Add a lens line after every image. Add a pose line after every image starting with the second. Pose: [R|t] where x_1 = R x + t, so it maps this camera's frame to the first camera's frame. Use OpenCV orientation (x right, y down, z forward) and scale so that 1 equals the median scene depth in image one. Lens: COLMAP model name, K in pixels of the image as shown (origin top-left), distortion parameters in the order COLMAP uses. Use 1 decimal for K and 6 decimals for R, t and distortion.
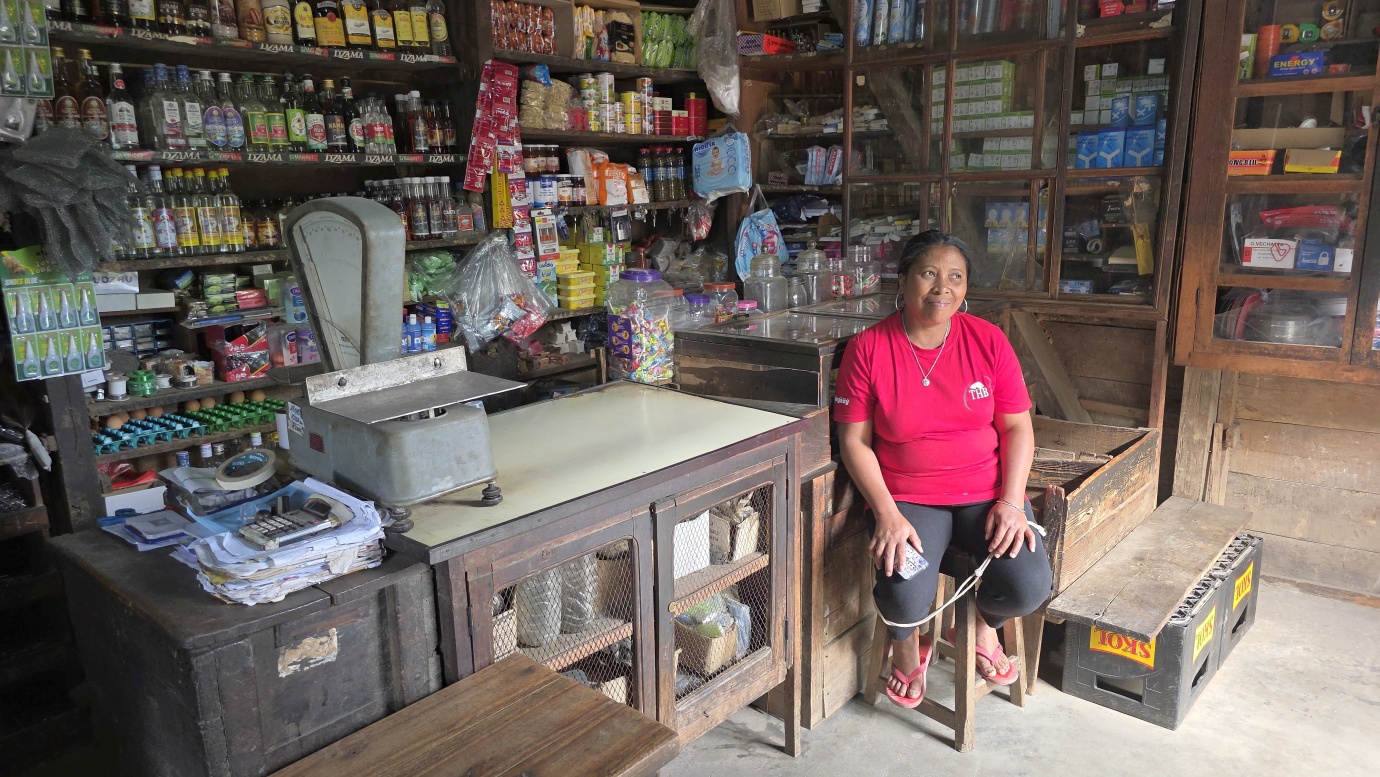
lens RADIAL K [[927.0, 0, 692.1], [0, 927.0, 386.8], [0, 0, 1]] dist [0.012253, -0.006537]
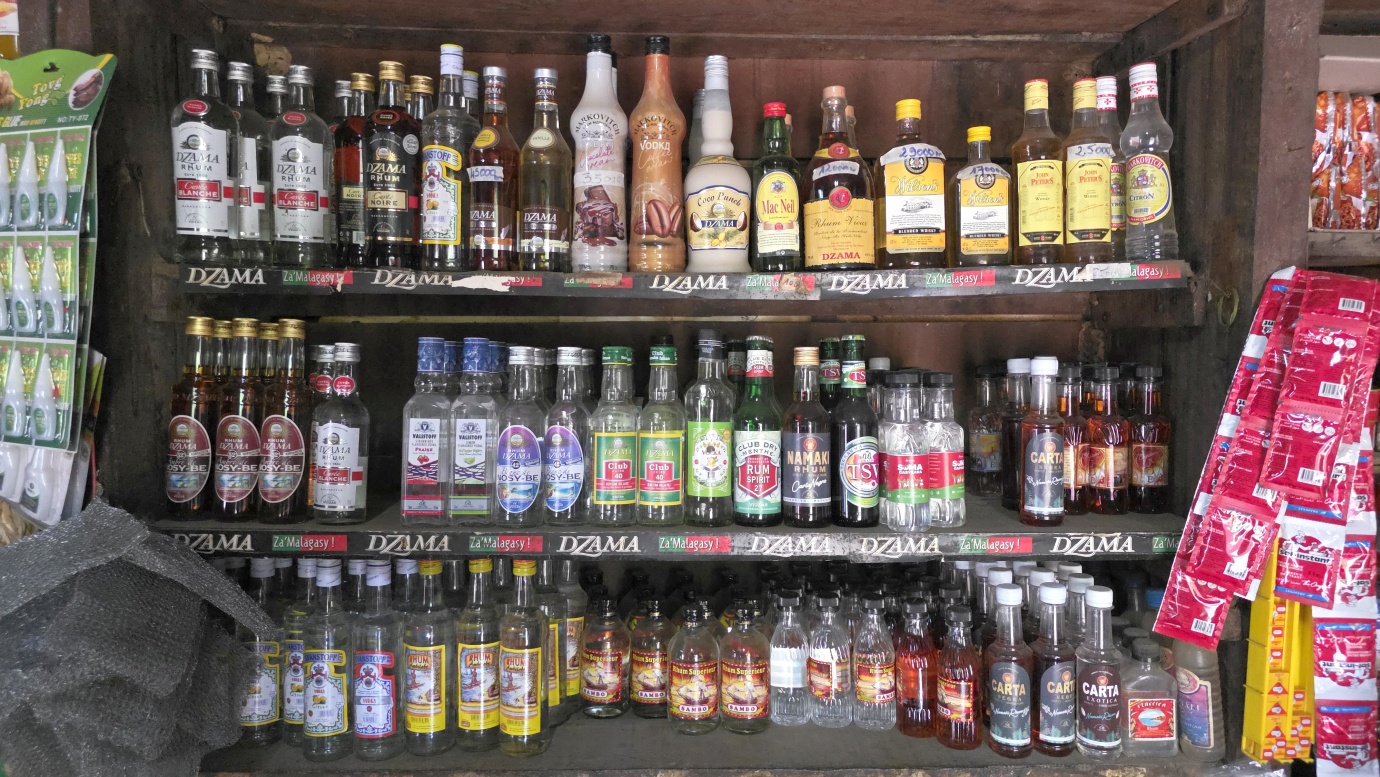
lens RADIAL K [[927.0, 0, 691.1], [0, 927.0, 391.4], [0, 0, 1]] dist [0.012253, -0.006537]
pose [[0.667310, 0.066241, -0.741829, -0.116589], [-0.173462, 0.982469, -0.068308, -0.263317], [0.724299, 0.174262, 0.667101, 0.666506]]
